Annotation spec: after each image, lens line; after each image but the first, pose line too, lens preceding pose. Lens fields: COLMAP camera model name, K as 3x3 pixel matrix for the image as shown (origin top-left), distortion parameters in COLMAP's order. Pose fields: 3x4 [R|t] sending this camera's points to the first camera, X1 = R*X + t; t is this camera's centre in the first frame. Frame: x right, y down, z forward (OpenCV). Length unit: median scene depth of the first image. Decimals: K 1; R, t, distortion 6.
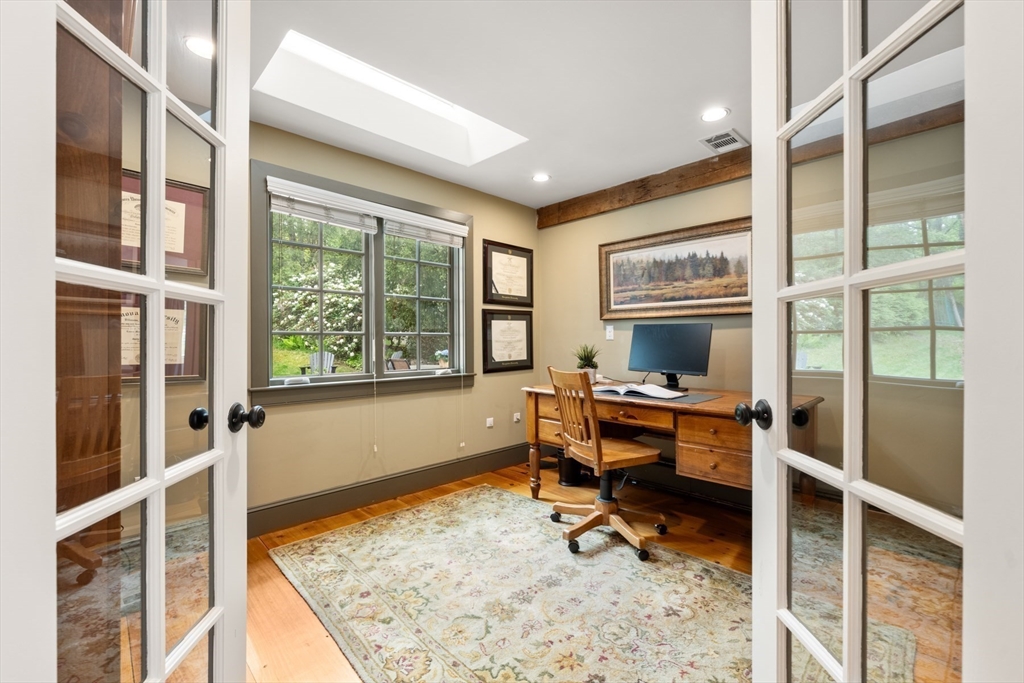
lens RADIAL K [[437.7, 0, 514.1], [0, 437.7, 344.8], [0, 0, 1]] dist [-0.000242, 0.000251]
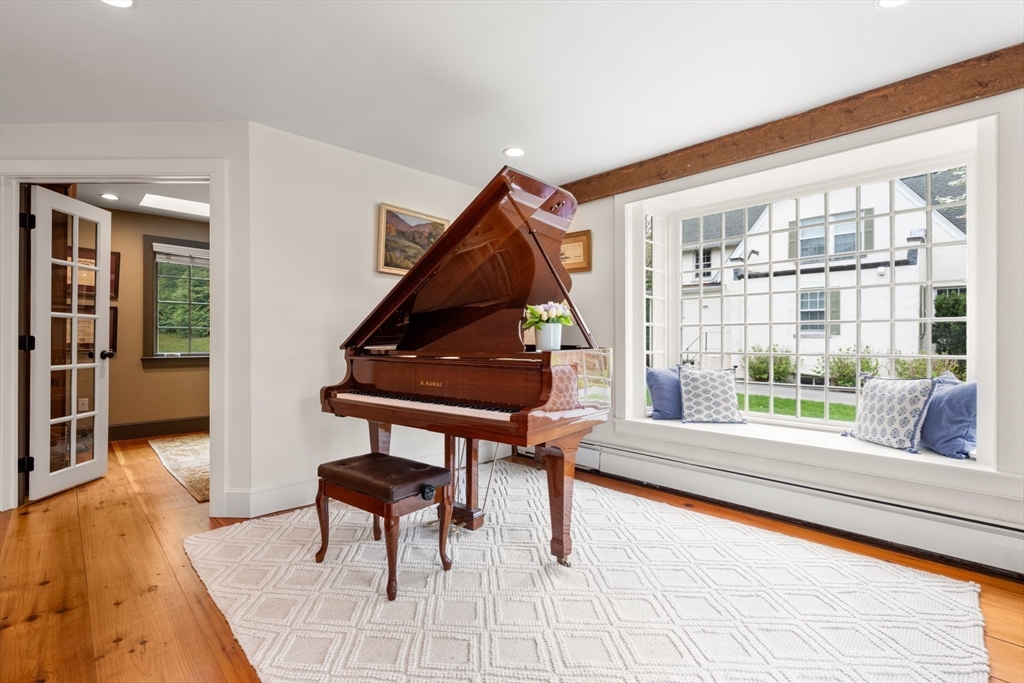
lens RADIAL K [[454.4, 0, 512.0], [0, 454.4, 341.5], [0, 0, 1]] dist [0.002399, 0.000552]
pose [[0.999548, 0.007851, 0.029037, 2.028089], [-0.007821, 0.999969, -0.001154, 0.047183], [-0.029045, 0.000926, 0.999578, -2.176547]]
